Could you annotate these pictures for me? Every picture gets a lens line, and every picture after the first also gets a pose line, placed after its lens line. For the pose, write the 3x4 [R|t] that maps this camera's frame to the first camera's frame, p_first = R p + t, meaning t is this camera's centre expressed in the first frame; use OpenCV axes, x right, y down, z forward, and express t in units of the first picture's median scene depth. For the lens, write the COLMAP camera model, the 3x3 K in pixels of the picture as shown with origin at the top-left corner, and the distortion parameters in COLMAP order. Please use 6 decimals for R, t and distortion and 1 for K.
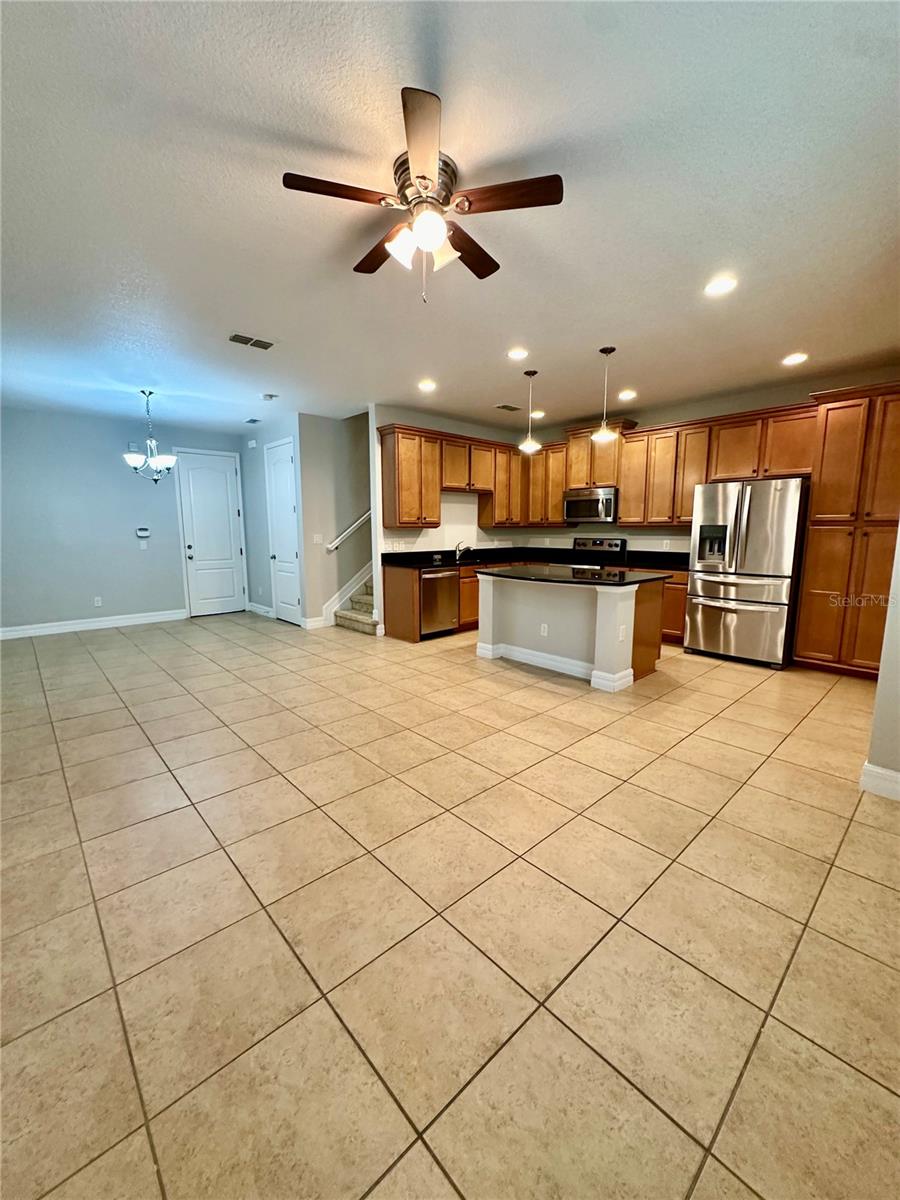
lens RADIAL K [[481.4, 0, 450.0], [0, 481.4, 600.0], [0, 0, 1]] dist [-0.002905, -0.000070]
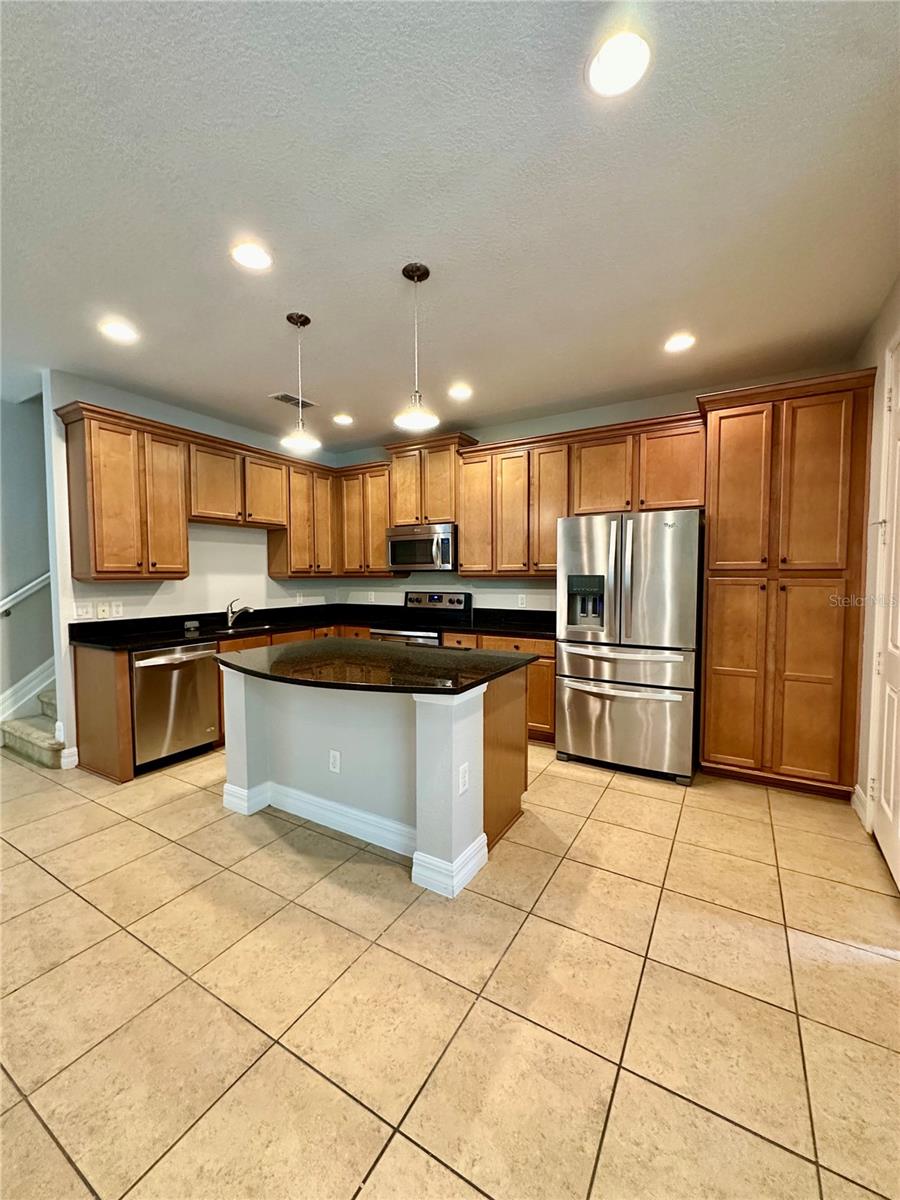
lens RADIAL K [[481.4, 0, 450.0], [0, 481.4, 600.0], [0, 0, 1]] dist [-0.002905, -0.000070]
pose [[0.958577, -0.016272, 0.284369, 0.136024], [0.043708, 0.994946, -0.090403, -0.055406], [-0.281461, 0.099087, 0.954443, 0.331826]]
